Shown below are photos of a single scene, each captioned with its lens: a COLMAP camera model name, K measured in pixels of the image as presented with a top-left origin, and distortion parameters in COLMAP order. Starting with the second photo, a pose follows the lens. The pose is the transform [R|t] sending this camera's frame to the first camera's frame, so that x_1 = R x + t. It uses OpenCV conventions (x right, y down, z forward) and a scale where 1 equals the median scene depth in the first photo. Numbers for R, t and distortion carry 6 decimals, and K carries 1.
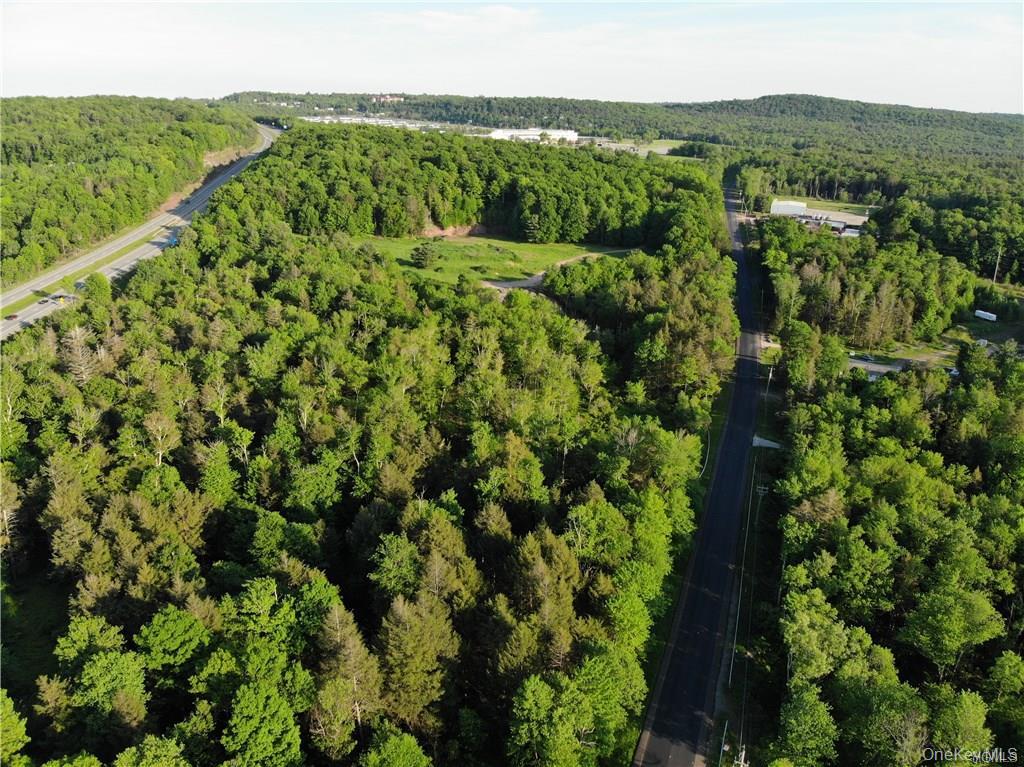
lens RADIAL K [[750.0, 0, 527.1], [0, 750.0, 398.8], [0, 0, 1]] dist [0.056424, -0.167478]
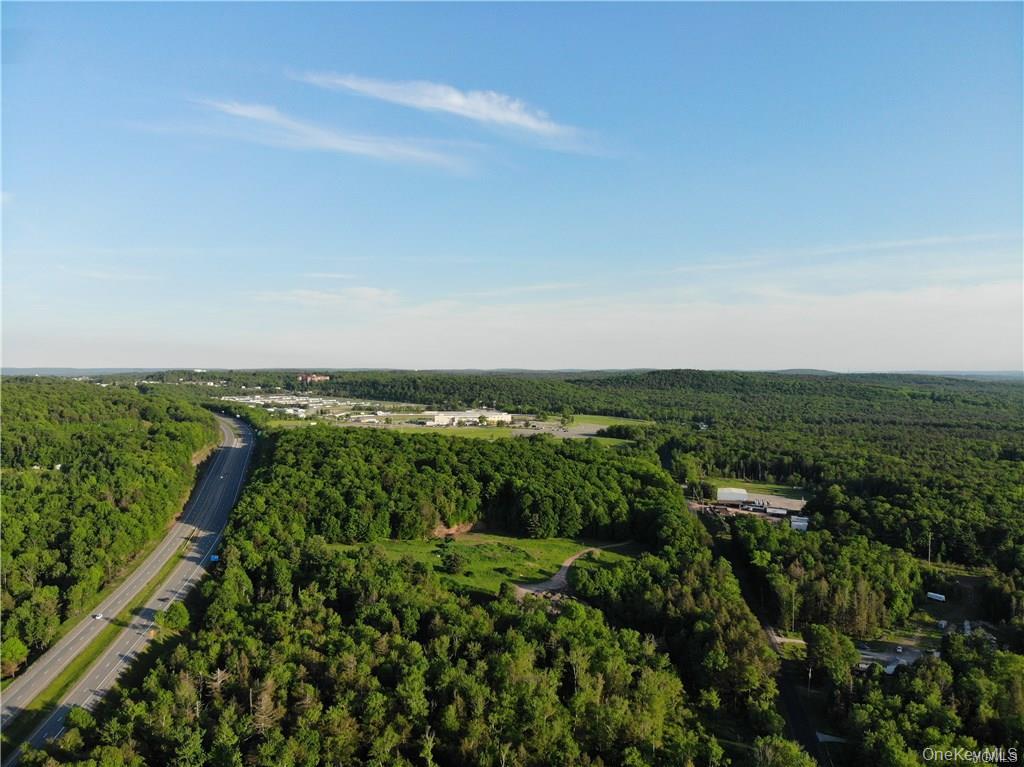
lens RADIAL K [[750.0, 0, 521.0], [0, 750.0, 386.5], [0, 0, 1]] dist [0.056424, -0.167478]
pose [[0.990978, -0.014691, 0.133214, -0.158673], [0.058890, 0.940605, -0.334356, -0.048831], [-0.120390, 0.339184, 0.932985, -0.126566]]
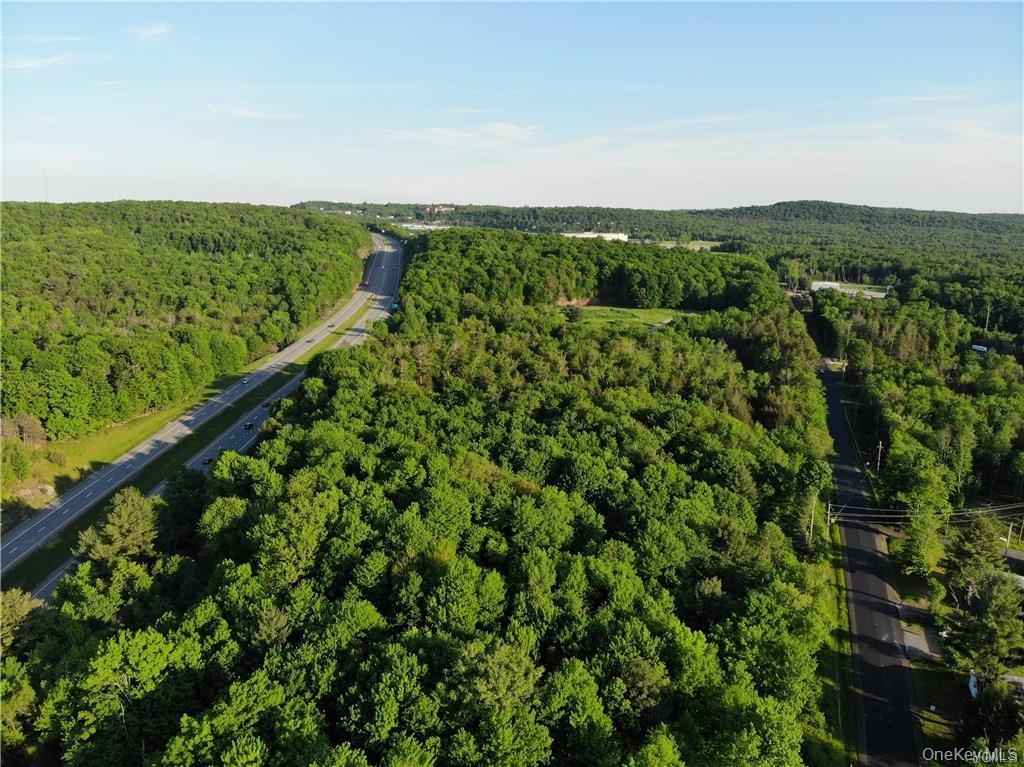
lens RADIAL K [[750.0, 0, 510.2], [0, 750.0, 392.6], [0, 0, 1]] dist [0.056424, -0.167478]
pose [[0.999392, -0.000040, -0.034875, -0.182764], [-0.004743, 0.990551, -0.137061, 0.131085], [0.034551, 0.137144, 0.989948, -0.337268]]
